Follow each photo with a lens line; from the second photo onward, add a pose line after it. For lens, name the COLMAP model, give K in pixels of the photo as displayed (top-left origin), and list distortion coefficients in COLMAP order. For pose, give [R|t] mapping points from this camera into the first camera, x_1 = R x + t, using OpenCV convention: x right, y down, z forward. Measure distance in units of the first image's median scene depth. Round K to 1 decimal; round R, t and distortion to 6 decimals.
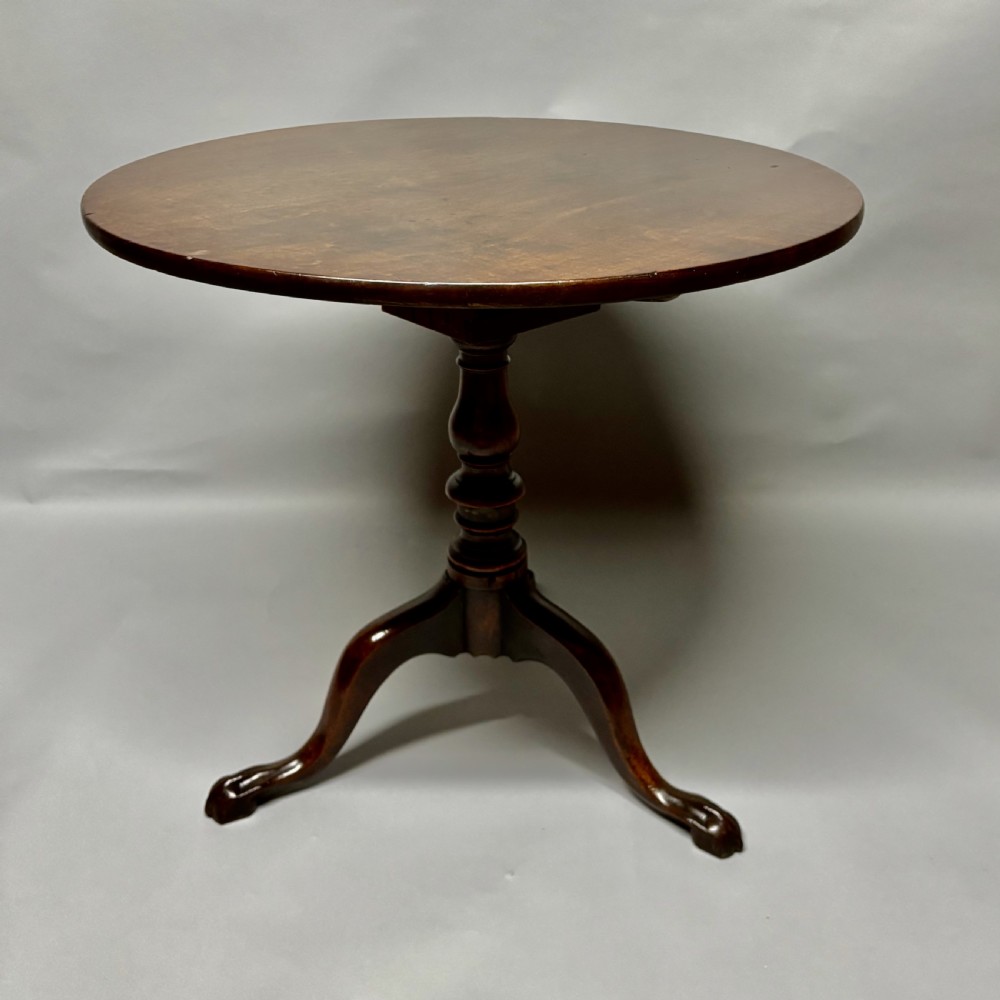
lens RADIAL K [[1081.8, 0, 524.9], [0, 1081.8, 553.1], [0, 0, 1]] dist [0.107642, -0.267561]
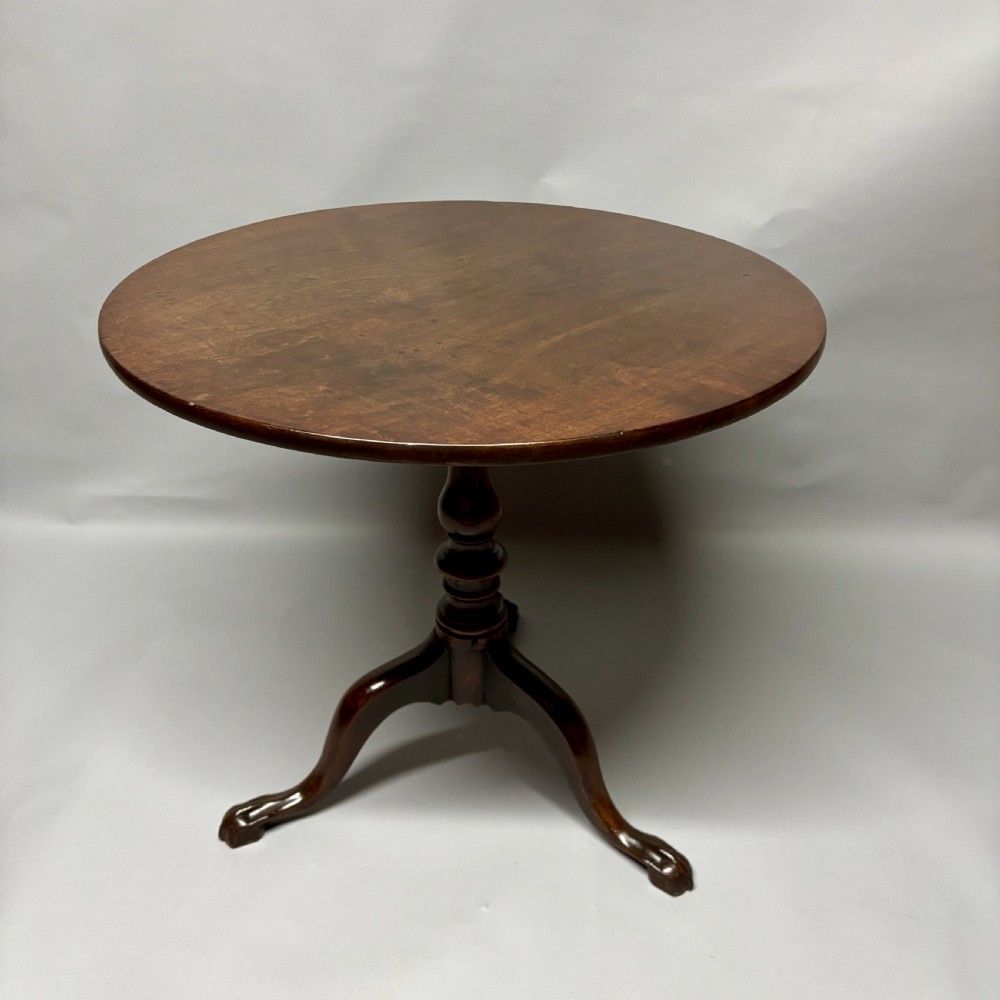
lens RADIAL K [[957.8, 0, 513.6], [0, 957.8, 499.5], [0, 0, 1]] dist [0.109867, -0.326708]
pose [[0.999455, 0.024276, -0.022370, 0.027877], [-0.022336, 0.996282, 0.083206, -0.206917], [0.024307, -0.082661, 0.996281, 0.036579]]
